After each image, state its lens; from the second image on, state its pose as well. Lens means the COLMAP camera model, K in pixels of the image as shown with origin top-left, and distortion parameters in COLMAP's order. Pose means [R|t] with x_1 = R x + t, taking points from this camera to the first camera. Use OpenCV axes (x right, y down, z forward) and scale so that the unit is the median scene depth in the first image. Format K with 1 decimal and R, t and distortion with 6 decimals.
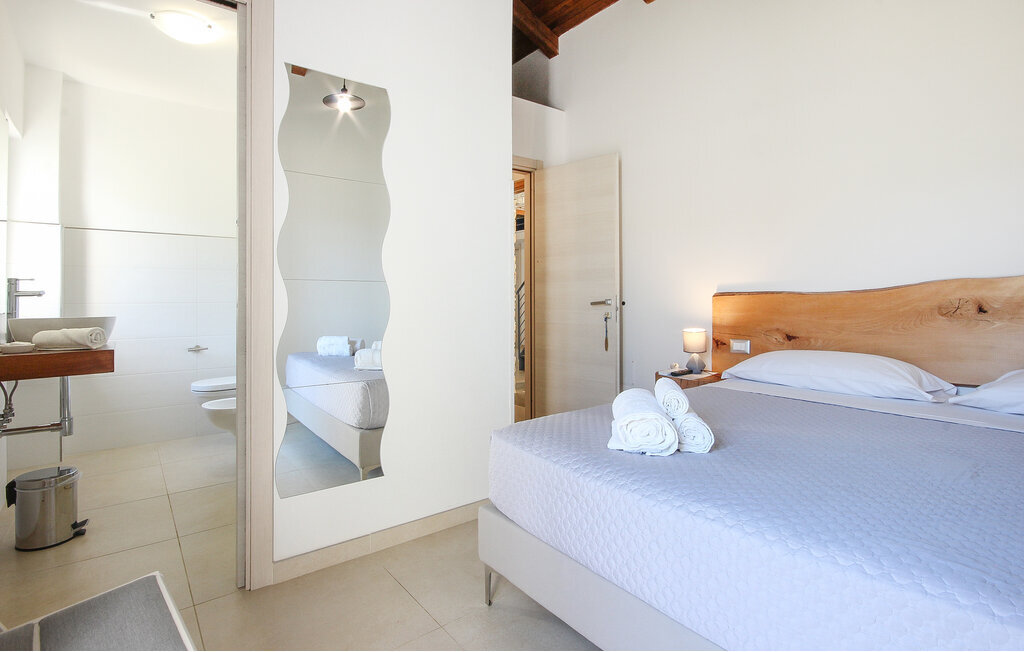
lens RADIAL K [[490.1, 0, 513.5], [0, 490.1, 286.6], [0, 0, 1]] dist [0.001609, -0.012317]
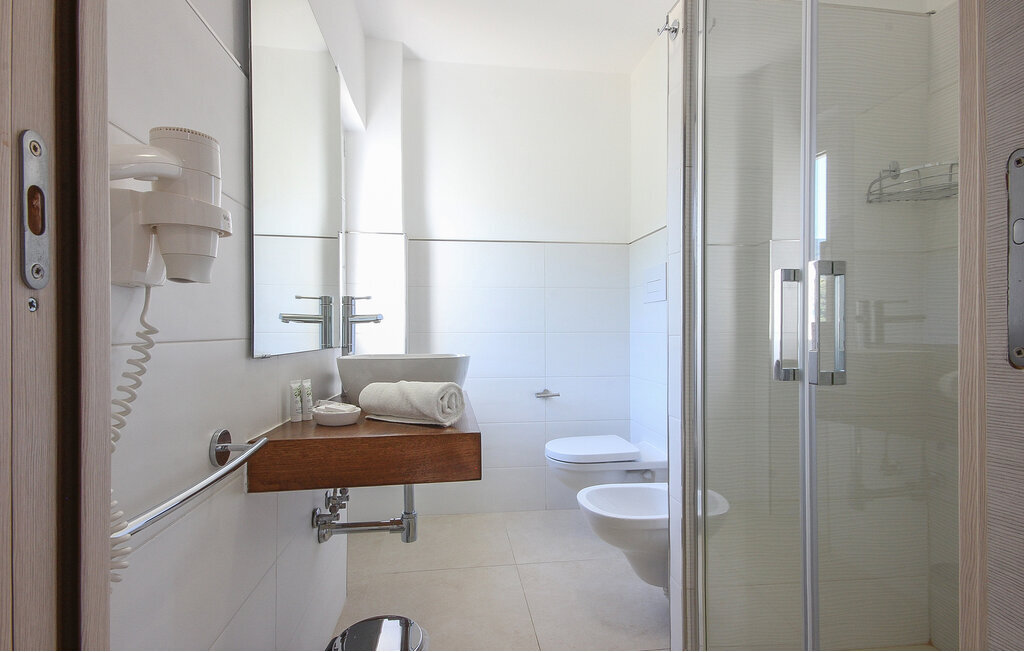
lens RADIAL K [[465.0, 0, 512.0], [0, 465.0, 326.0], [0, 0, 1]] dist [0.001165, -0.009954]
pose [[0.856856, 0.003410, -0.515545, -0.483346], [0.006806, 0.999816, 0.017926, 0.014147], [0.515512, -0.018869, 0.856675, 0.543248]]
